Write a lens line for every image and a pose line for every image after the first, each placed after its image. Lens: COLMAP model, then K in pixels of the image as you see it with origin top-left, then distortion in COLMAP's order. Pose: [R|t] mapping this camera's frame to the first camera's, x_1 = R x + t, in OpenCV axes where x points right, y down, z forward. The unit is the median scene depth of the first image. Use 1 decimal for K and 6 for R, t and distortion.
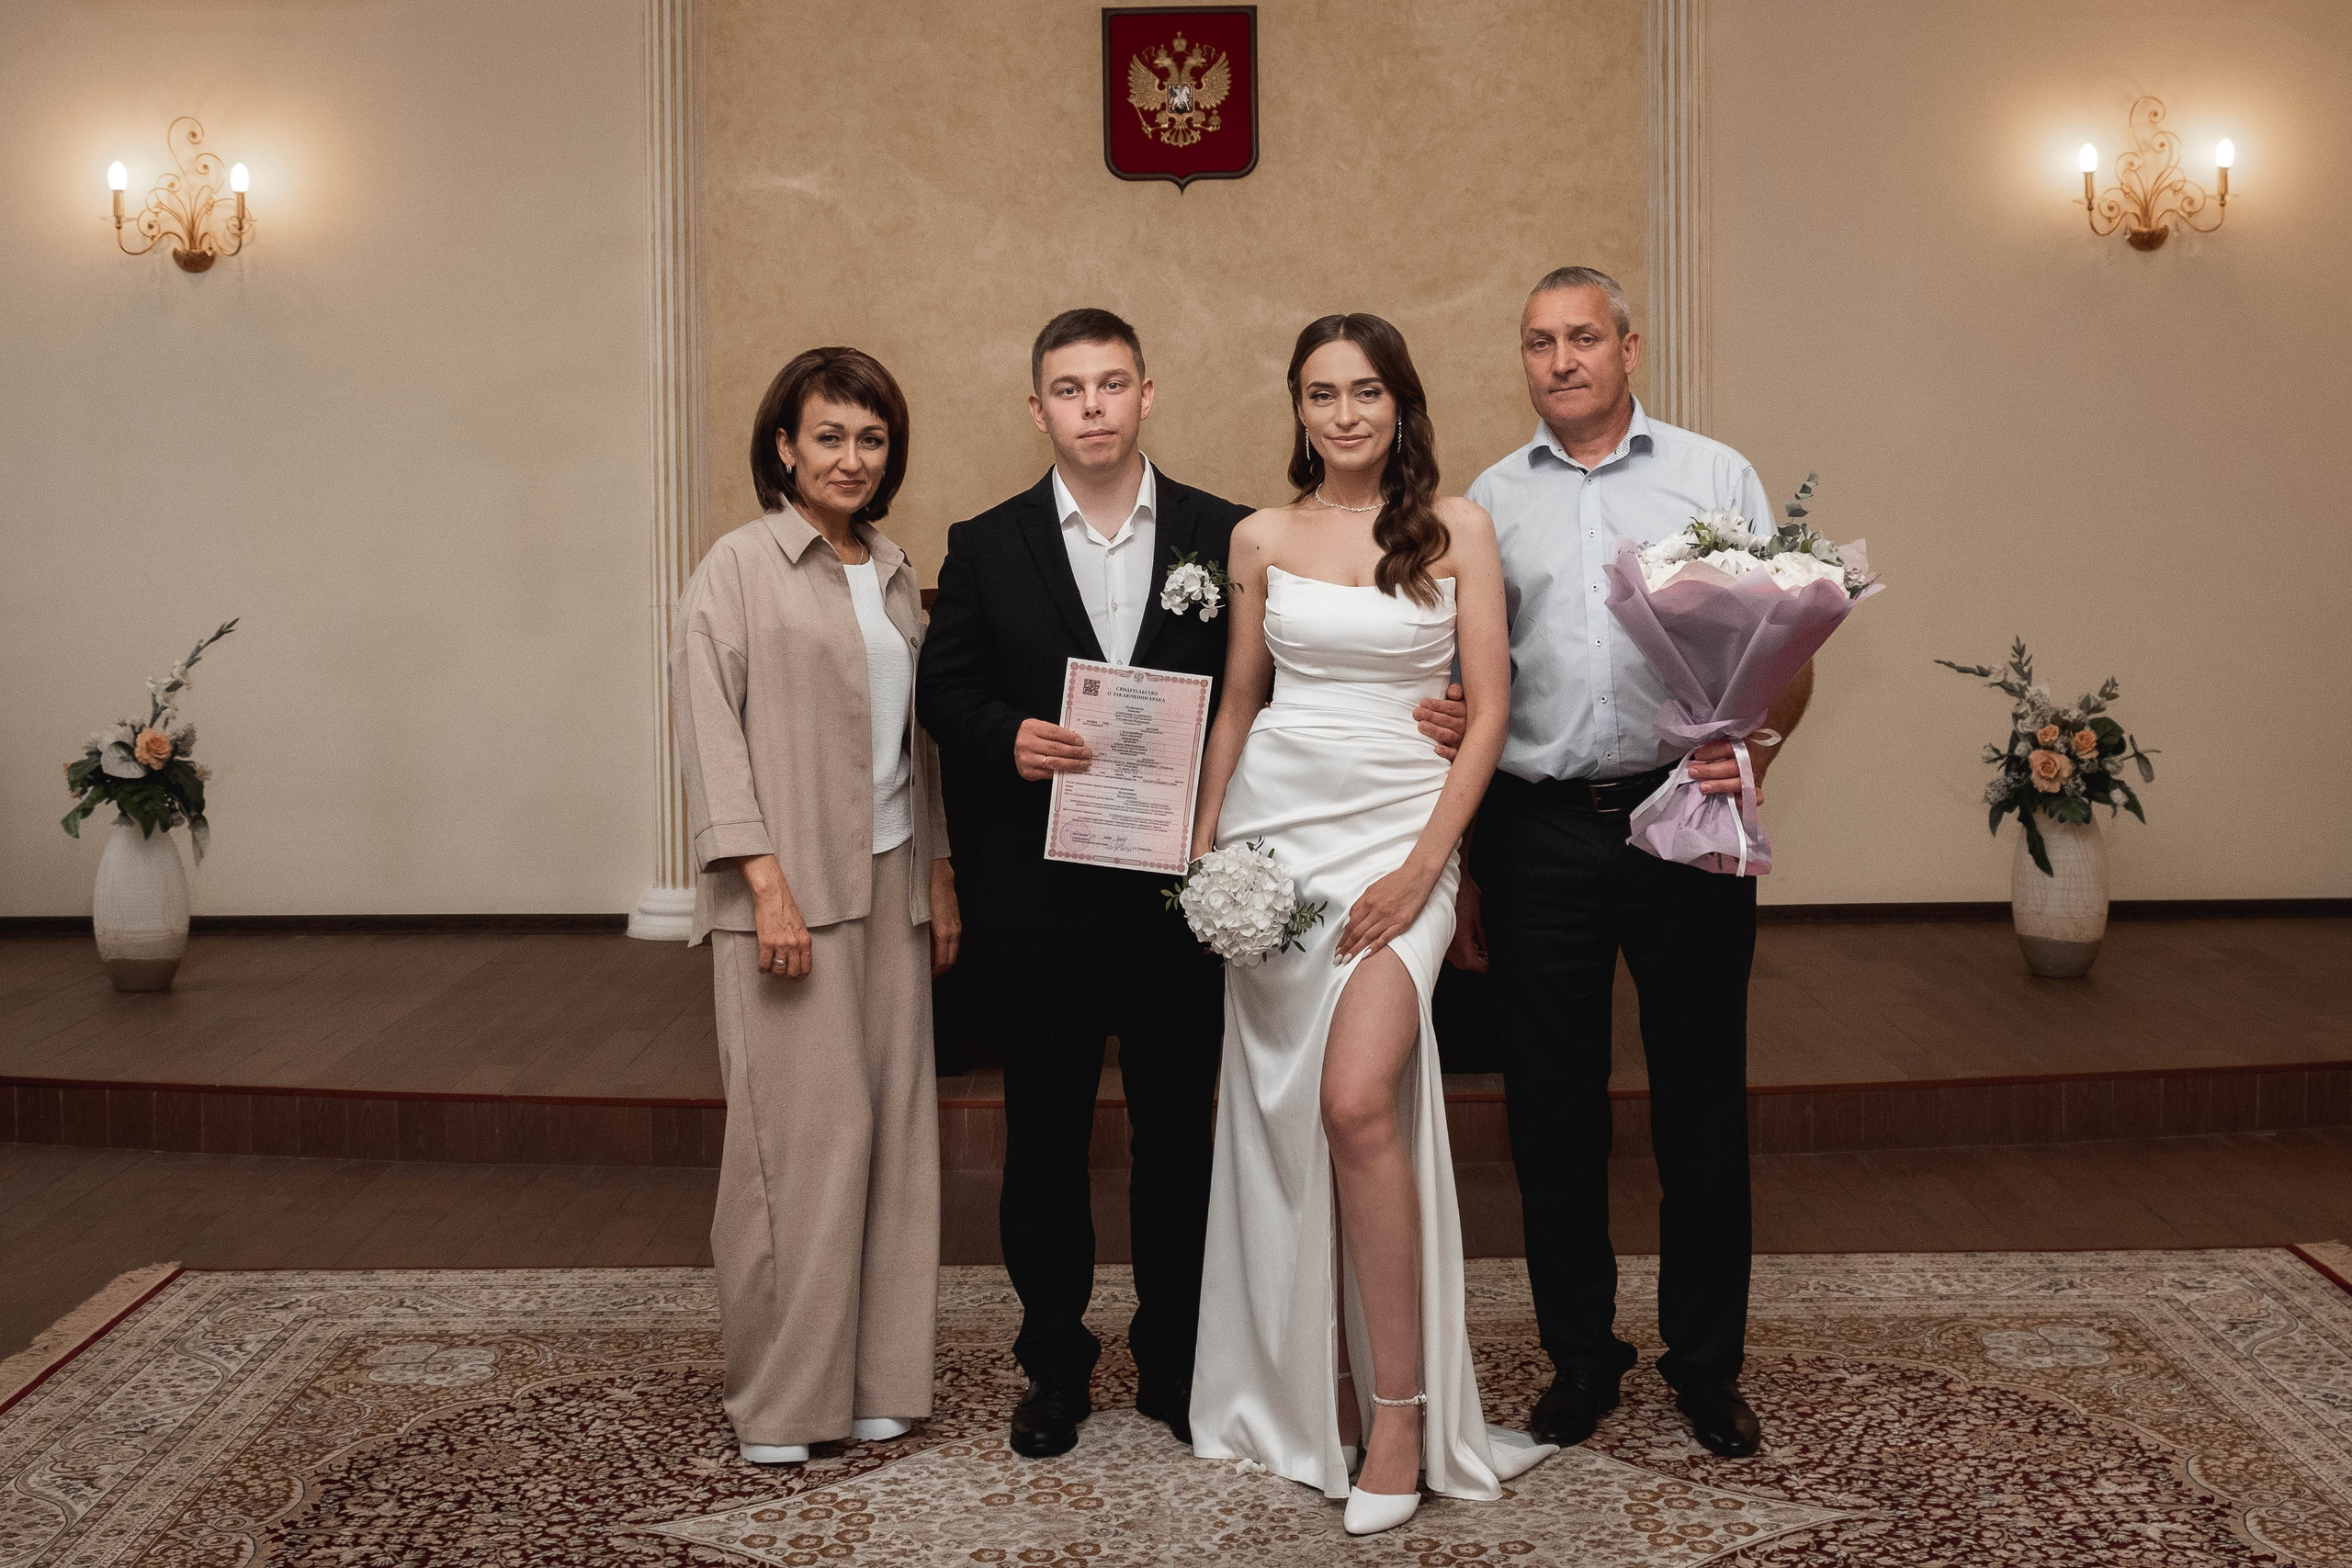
lens RADIAL K [[2851.0, 0, 1212.0], [0, 2851.0, 668.4], [0, 0, 1]] dist [-0.073328, 0.000000]
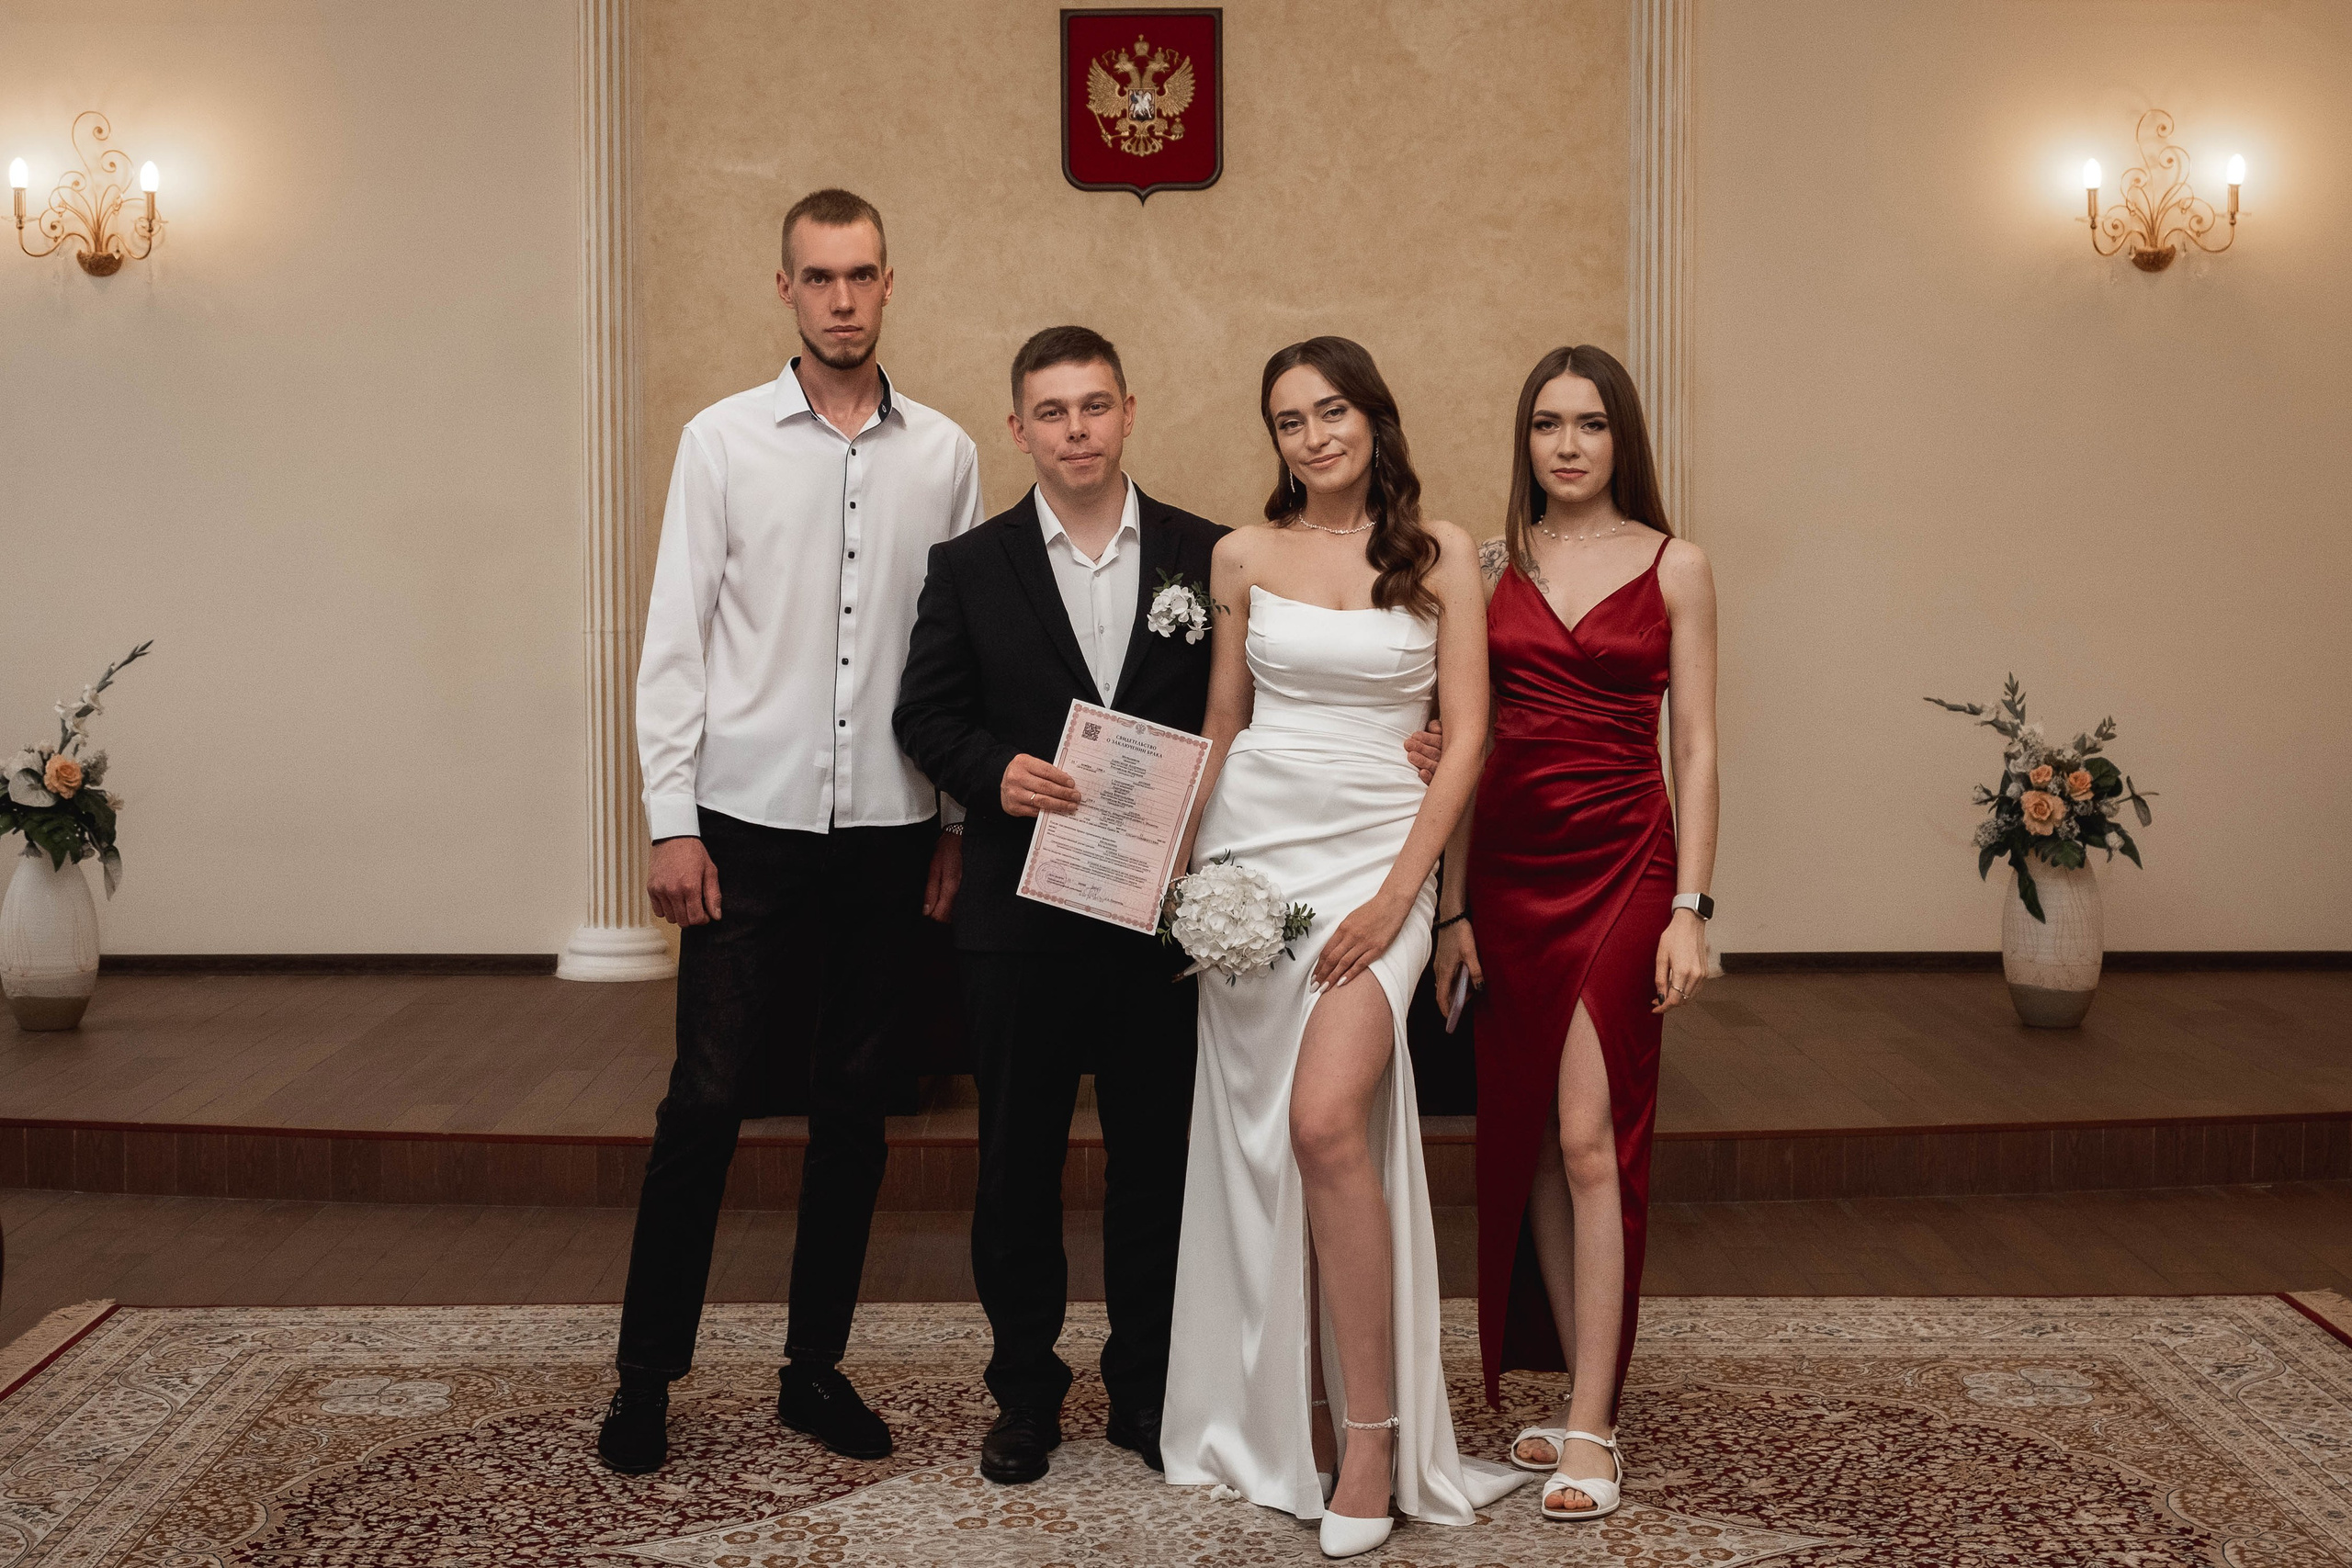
lens RADIAL K [[3300.7, 0, 1155.7], [0, 3300.7, 744.7], [0, 0, 1]] dist [-0.034992, 0.000000]
pose [[0.999893, 0.006994, 0.012865, -0.020205], [-0.007035, 0.999970, 0.003148, 0.011631], [-0.012843, -0.003238, 0.999912, -0.114875]]
